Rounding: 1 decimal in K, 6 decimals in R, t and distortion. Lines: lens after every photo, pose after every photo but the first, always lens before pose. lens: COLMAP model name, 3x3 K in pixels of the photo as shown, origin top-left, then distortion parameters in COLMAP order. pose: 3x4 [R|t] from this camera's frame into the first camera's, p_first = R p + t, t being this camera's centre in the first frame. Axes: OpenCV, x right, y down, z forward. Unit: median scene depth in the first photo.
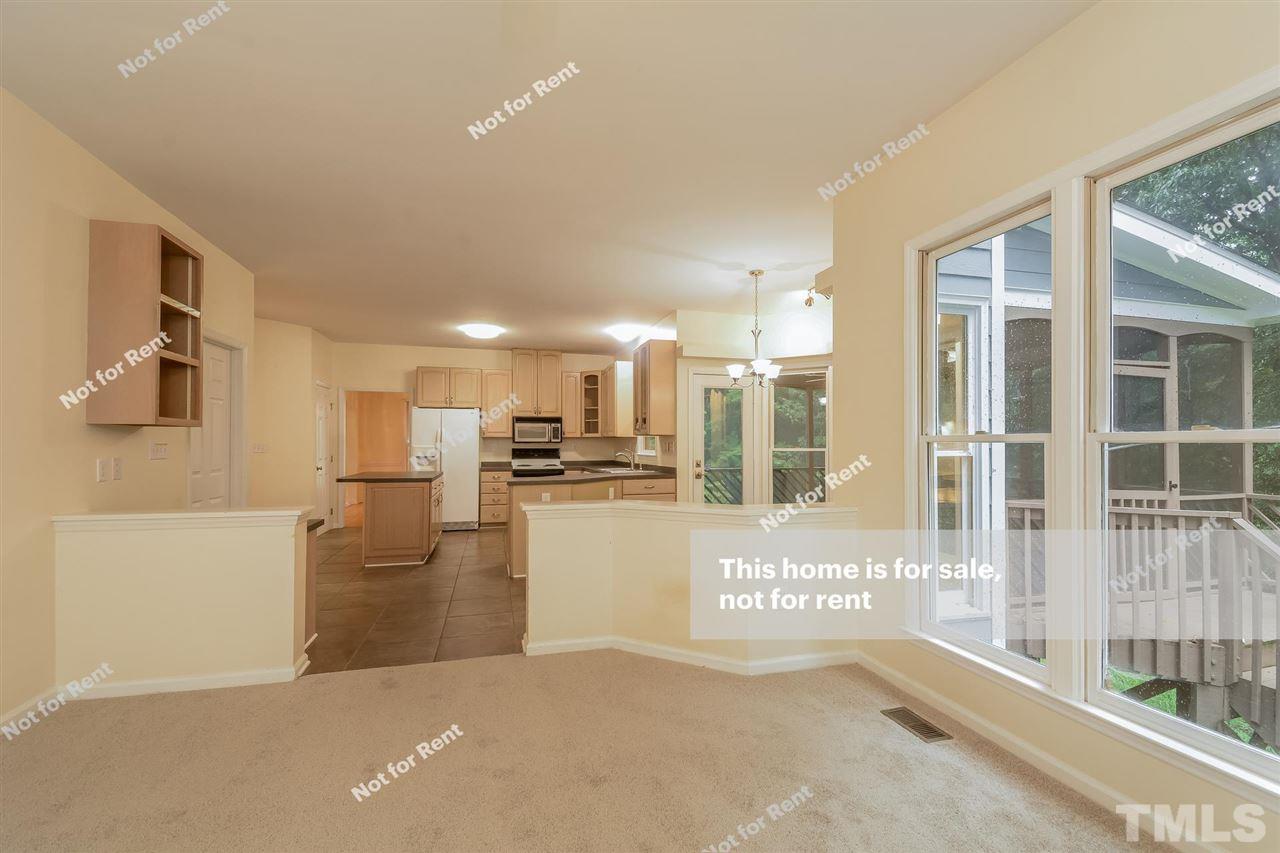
lens RADIAL K [[560.9, 0, 648.8], [0, 560.9, 438.6], [0, 0, 1]] dist [0.001777, -0.000001]
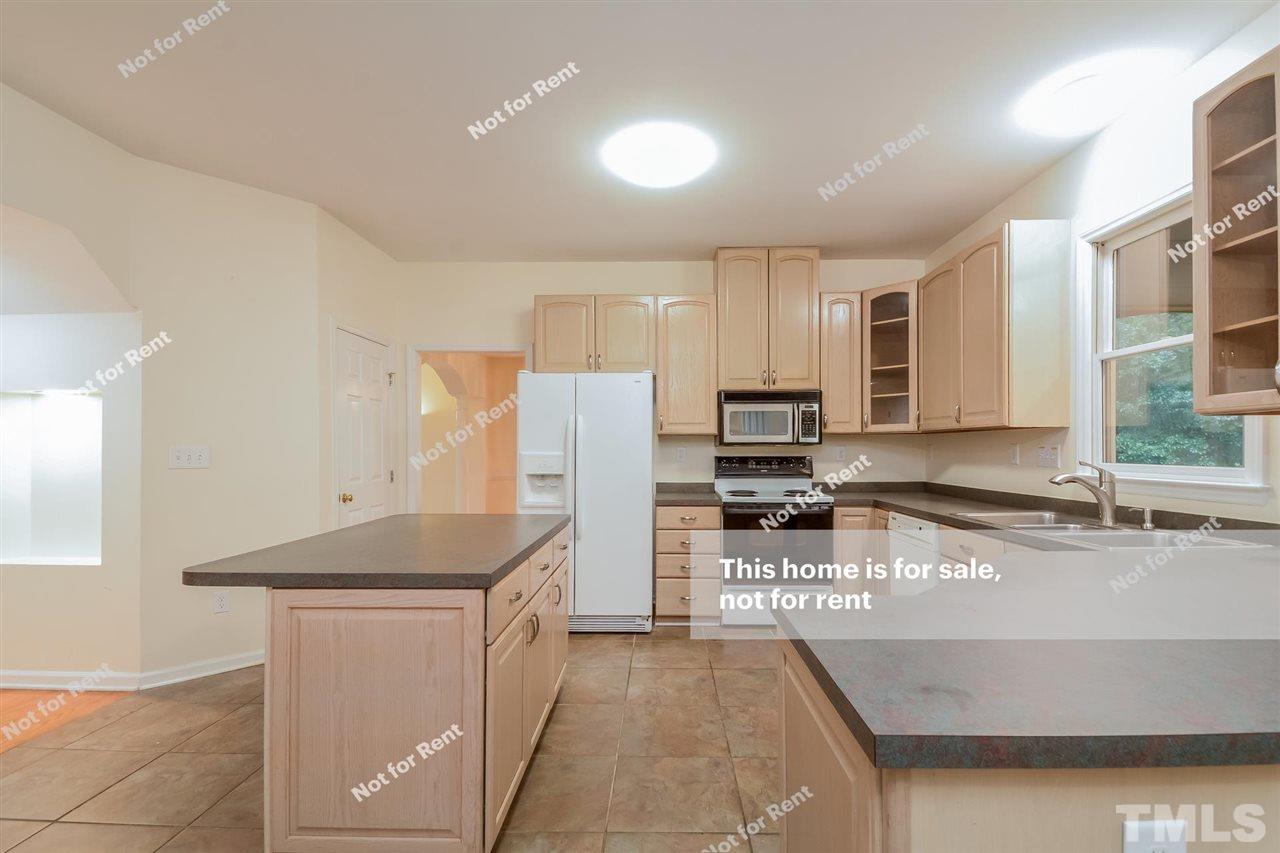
lens RADIAL K [[560.9, 0, 641.7], [0, 560.9, 438.4], [0, 0, 1]] dist [0.001777, -0.000001]
pose [[0.952401, -0.008610, -0.304727, -0.156240], [0.006967, 0.999955, -0.006480, 0.004165], [0.304769, 0.004049, 0.952418, 0.512347]]
